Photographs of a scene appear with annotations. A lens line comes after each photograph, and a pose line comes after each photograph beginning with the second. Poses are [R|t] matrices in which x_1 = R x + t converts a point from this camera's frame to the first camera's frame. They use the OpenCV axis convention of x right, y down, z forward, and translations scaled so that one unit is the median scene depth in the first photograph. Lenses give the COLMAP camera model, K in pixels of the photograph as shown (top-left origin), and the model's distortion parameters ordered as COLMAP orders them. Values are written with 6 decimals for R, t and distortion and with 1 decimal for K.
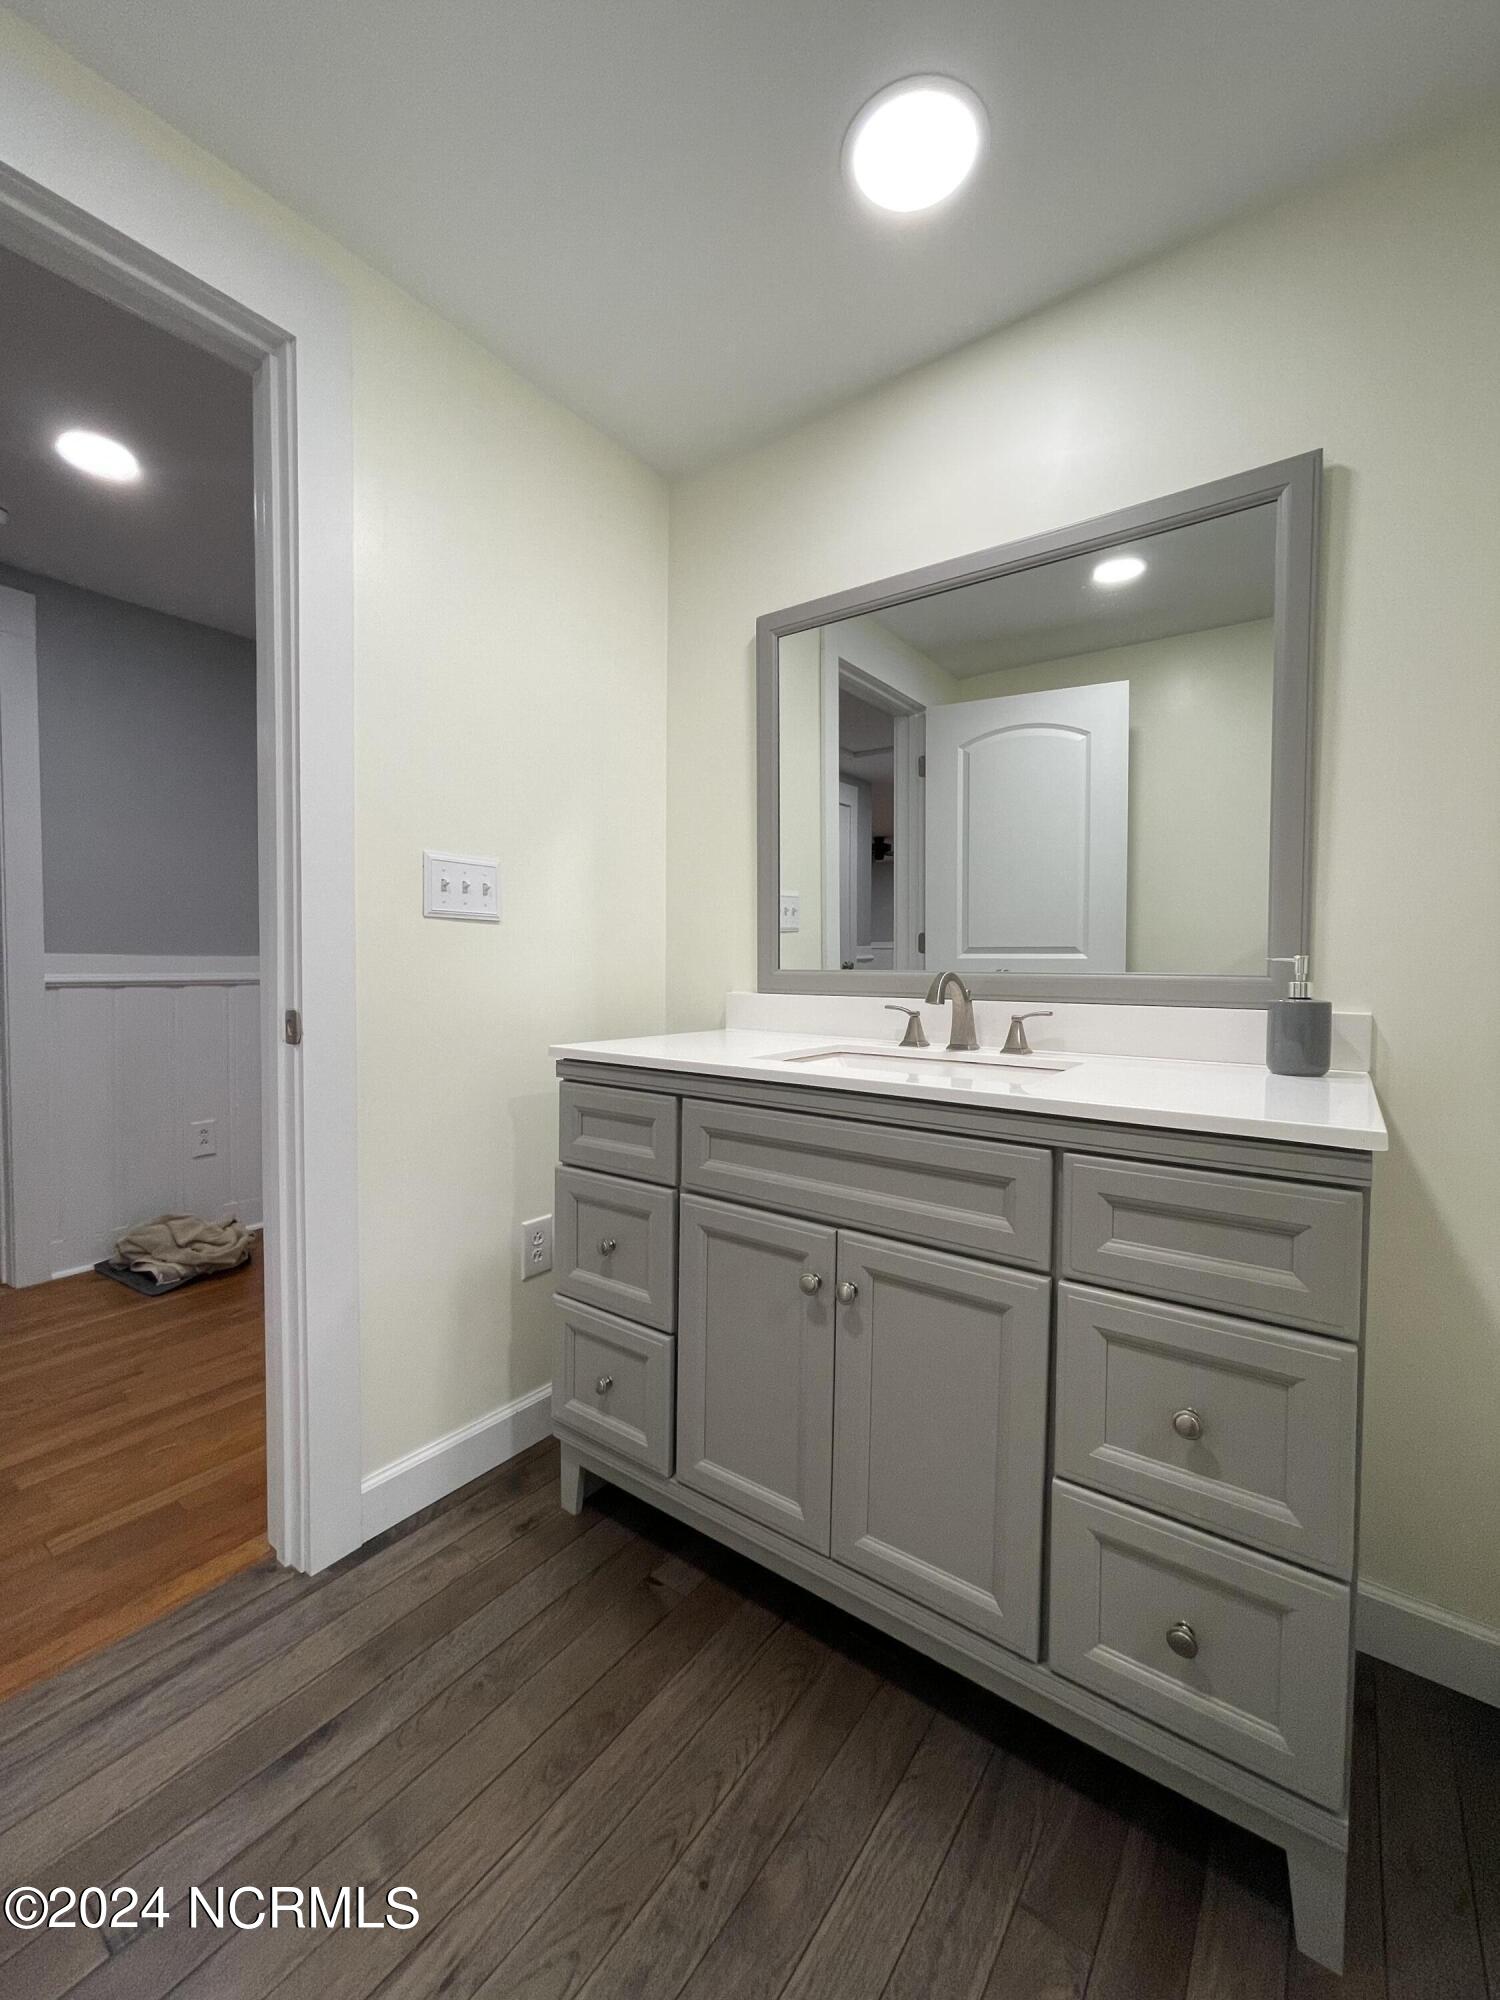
lens RADIAL K [[812.5, 0, 755.6], [0, 812.5, 994.2], [0, 0, 1]] dist [0.000844, -0.000015]
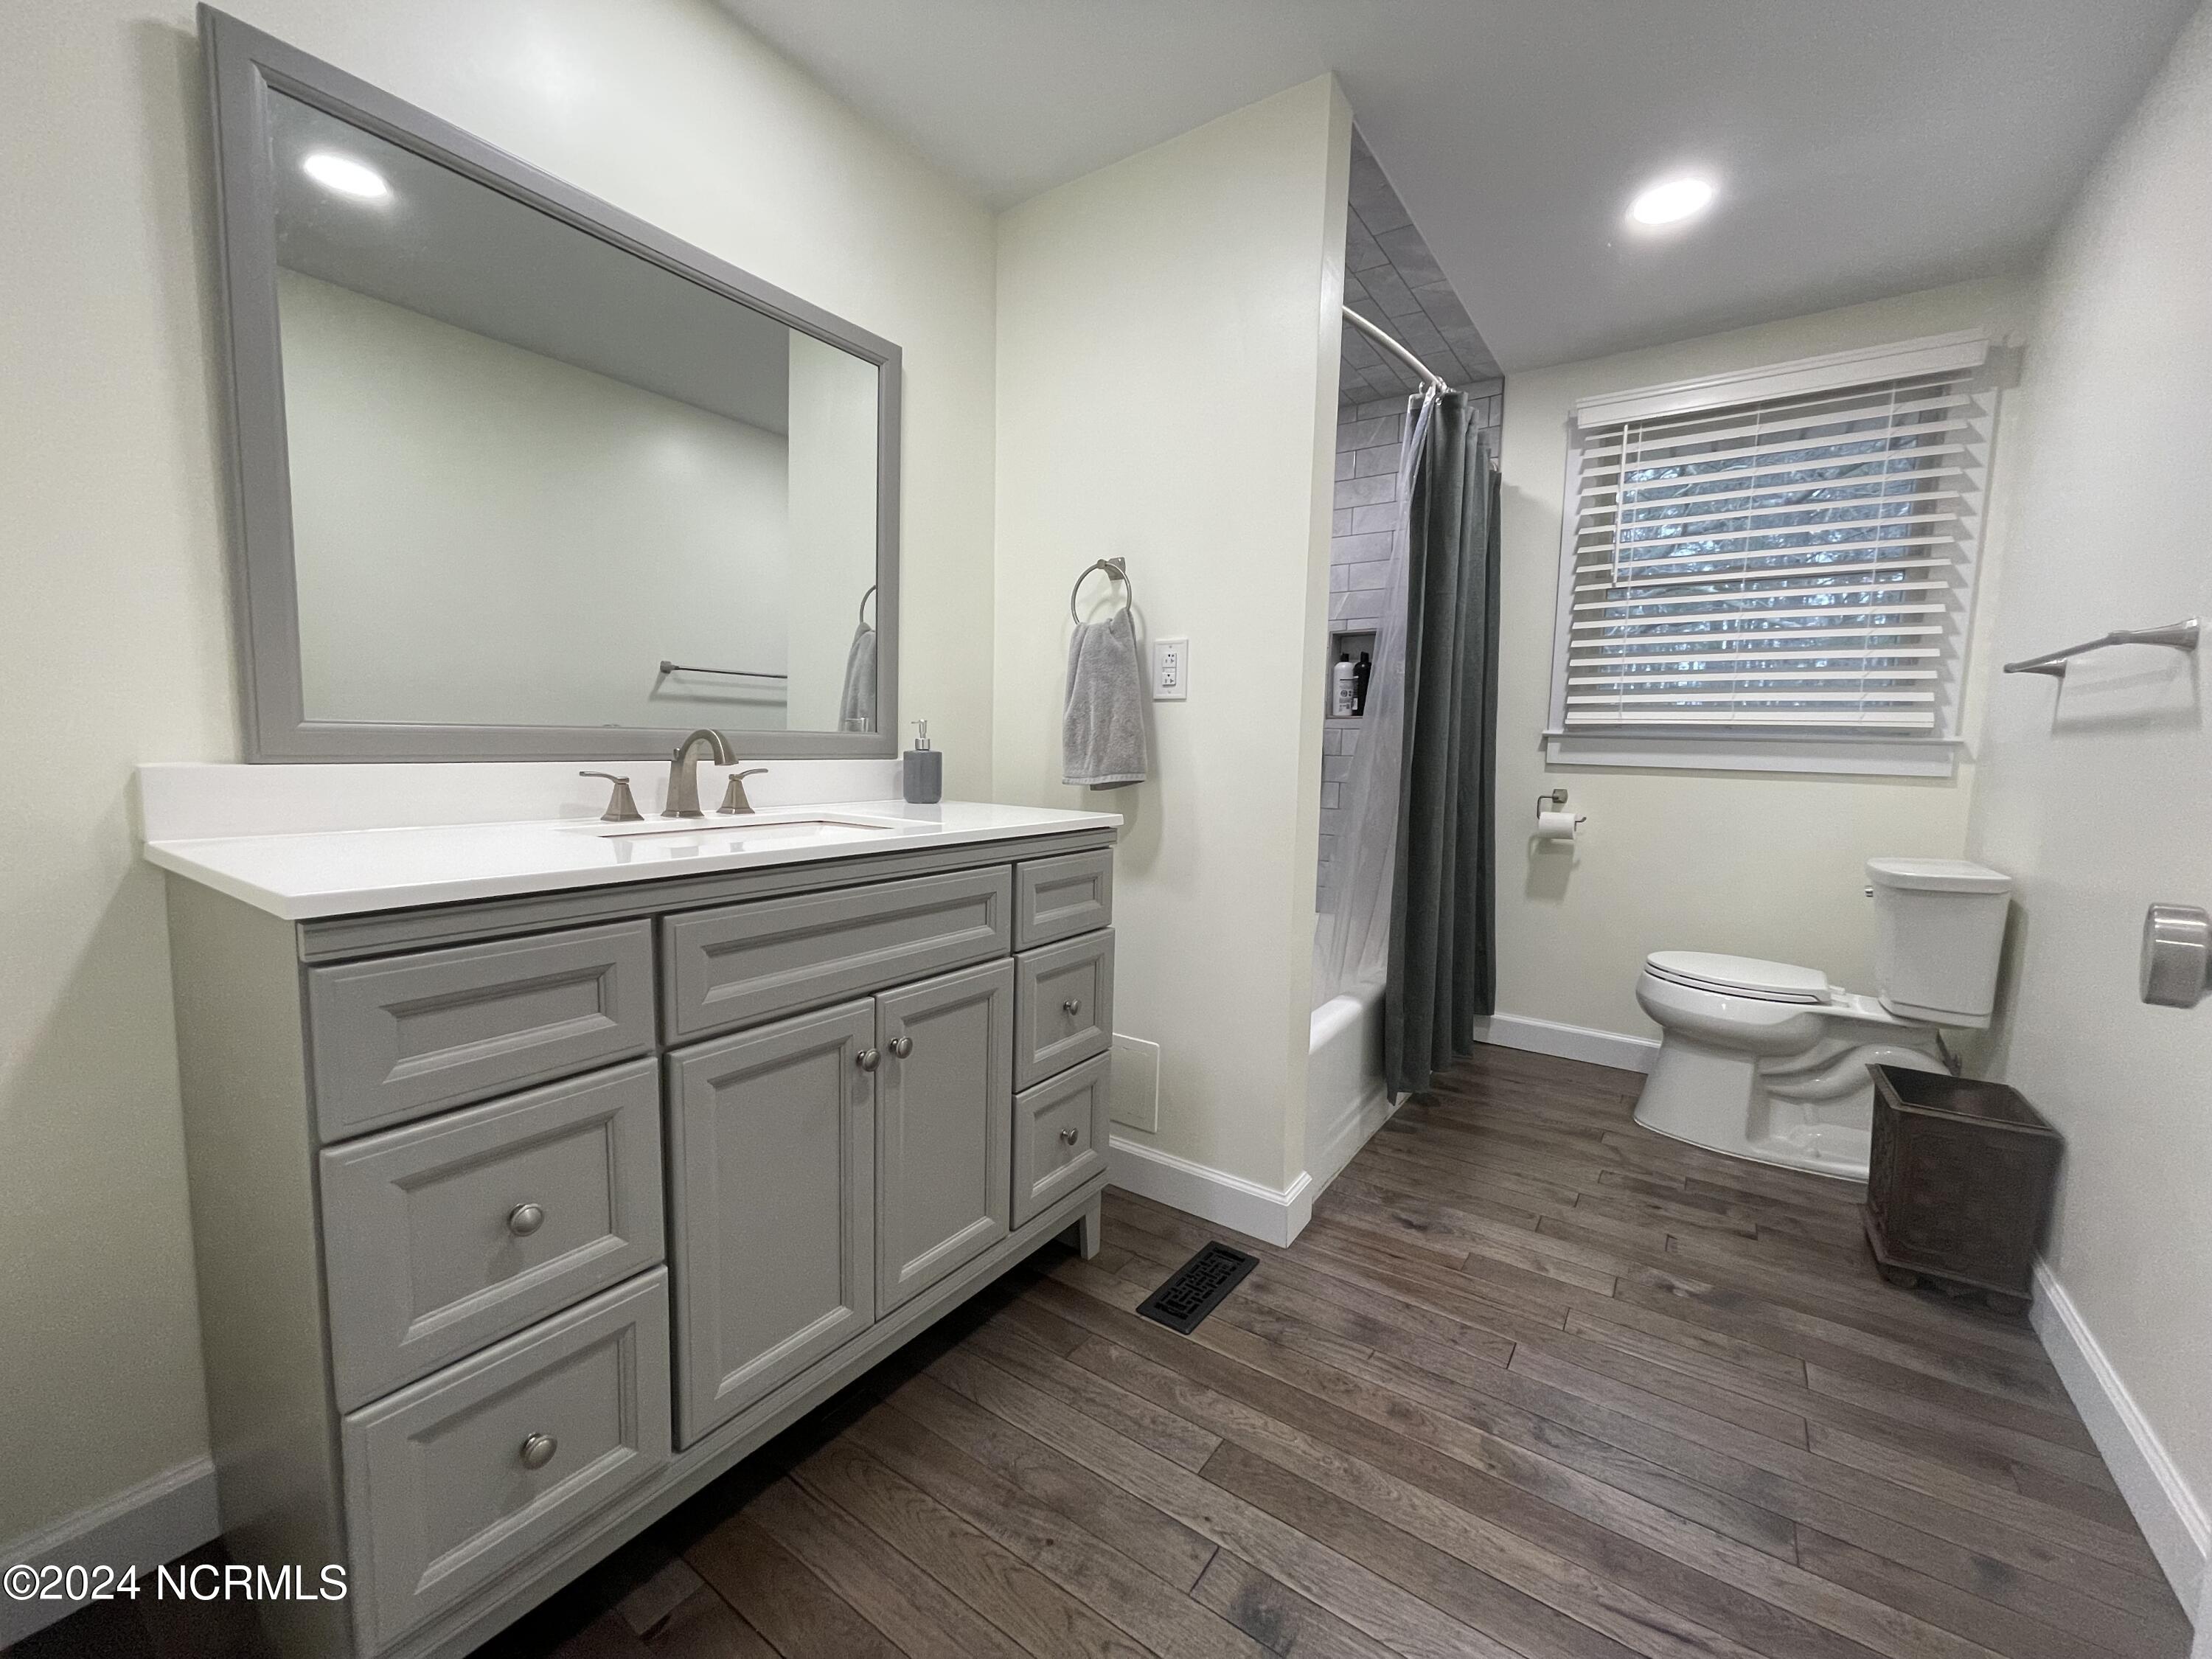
lens RADIAL K [[898.6, 0, 1091.1], [0, 898.6, 826.5], [0, 0, 1]] dist [0.000844, -0.000015]
pose [[-0.013763, -0.106322, 0.994236, -0.903000], [0.012944, 0.994228, 0.106500, -0.024509], [-0.999822, 0.014335, -0.012307, 0.706080]]
